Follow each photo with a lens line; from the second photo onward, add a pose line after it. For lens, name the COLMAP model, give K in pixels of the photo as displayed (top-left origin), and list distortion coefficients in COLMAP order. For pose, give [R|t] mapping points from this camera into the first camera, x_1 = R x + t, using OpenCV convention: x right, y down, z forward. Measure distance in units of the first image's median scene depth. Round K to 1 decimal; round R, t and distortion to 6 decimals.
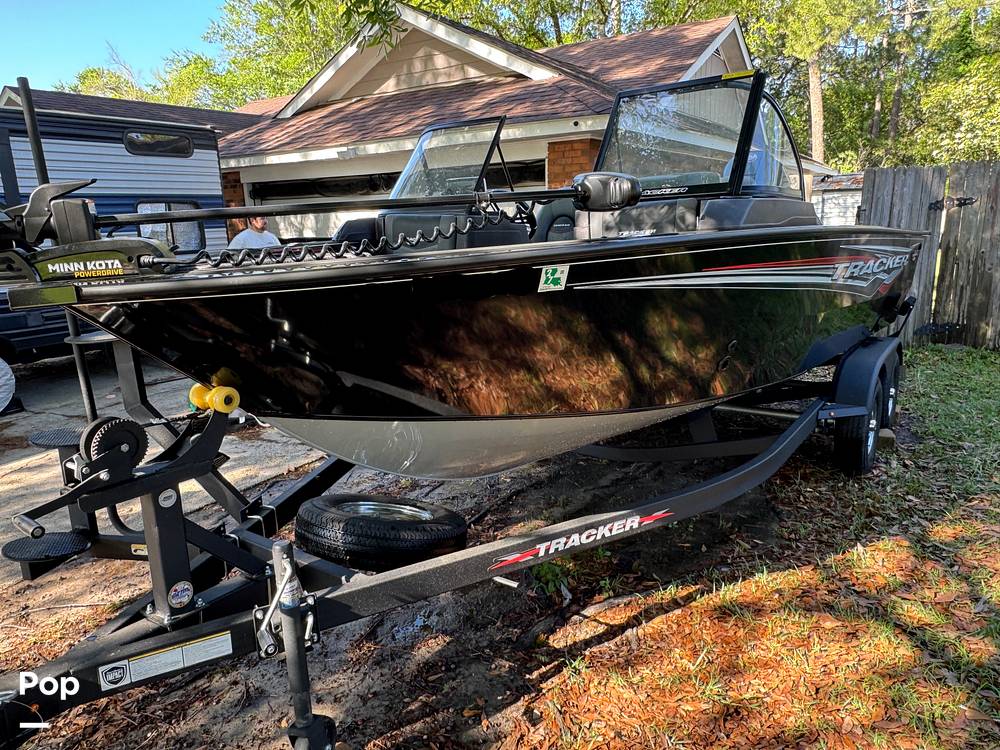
lens RADIAL K [[685.2, 0, 500.0], [0, 685.2, 375.0], [0, 0, 1]] dist [-0.002399, -0.002499]
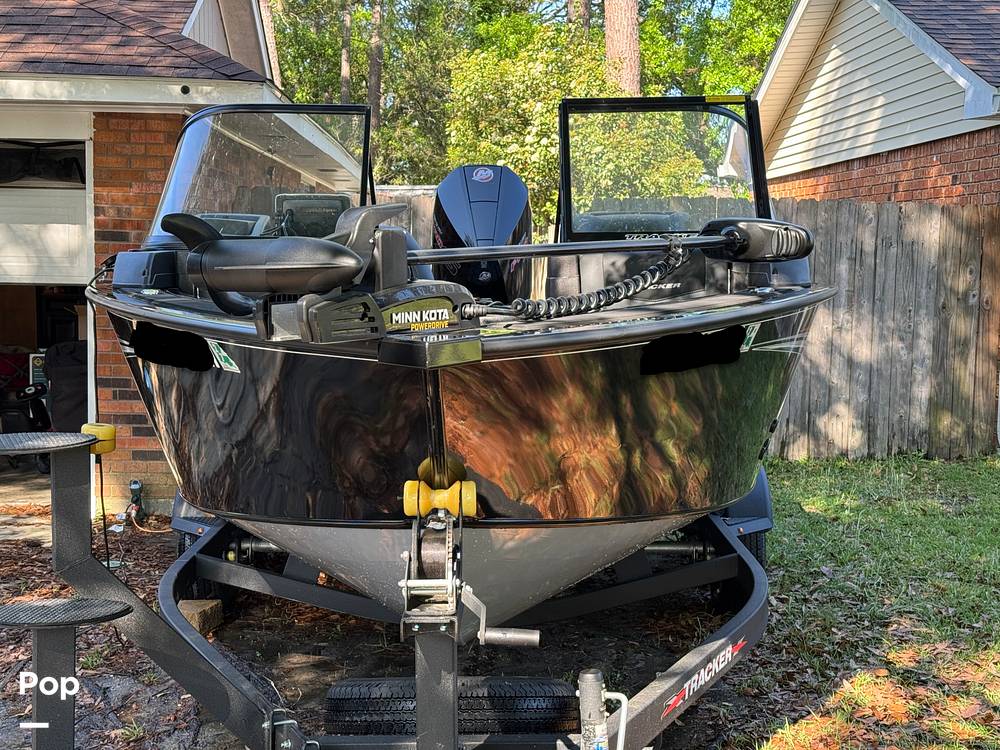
lens RADIAL K [[1479.5, 0, 500.0], [0, 1479.5, 375.0], [0, 0, 1]] dist [0.102906, 0.021321]
pose [[0.807391, -0.012306, 0.589888, -0.891179], [0.096182, 0.989154, -0.111012, 0.057957], [-0.582124, 0.146367, 0.799818, -0.215475]]
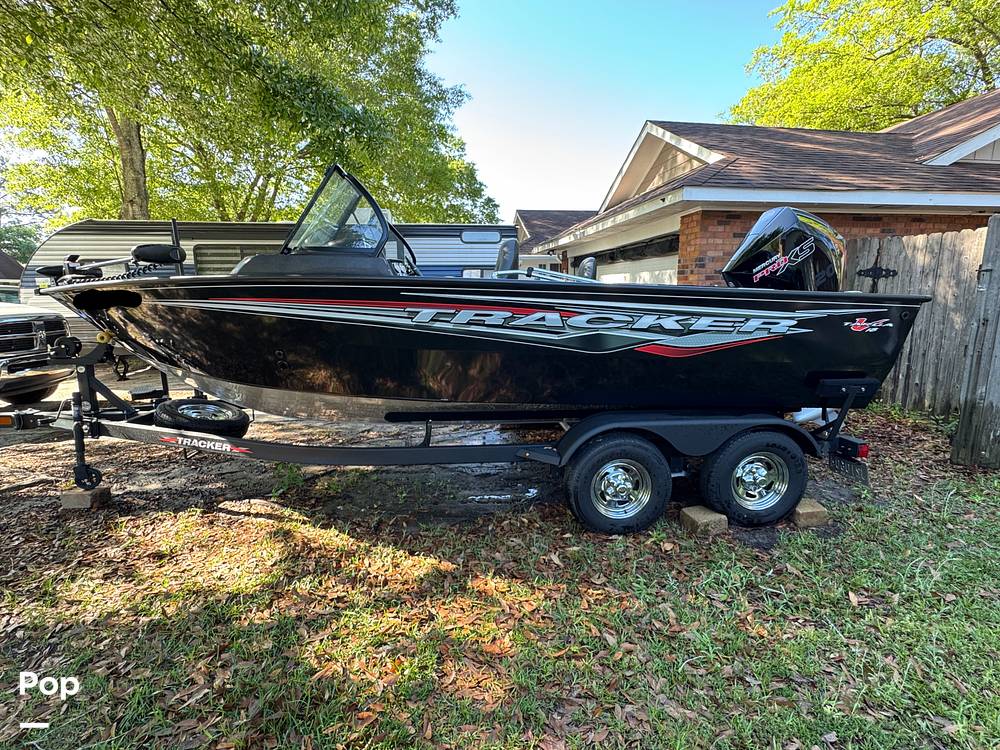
lens RADIAL K [[474.6, 0, 500.0], [0, 474.6, 375.0], [0, 0, 1]] dist [0.000022, 0.000011]
pose [[0.647773, 0.151493, -0.746619, 1.310894], [-0.174099, 0.983532, 0.048514, -0.123566], [0.741673, 0.098560, 0.663481, 0.607863]]
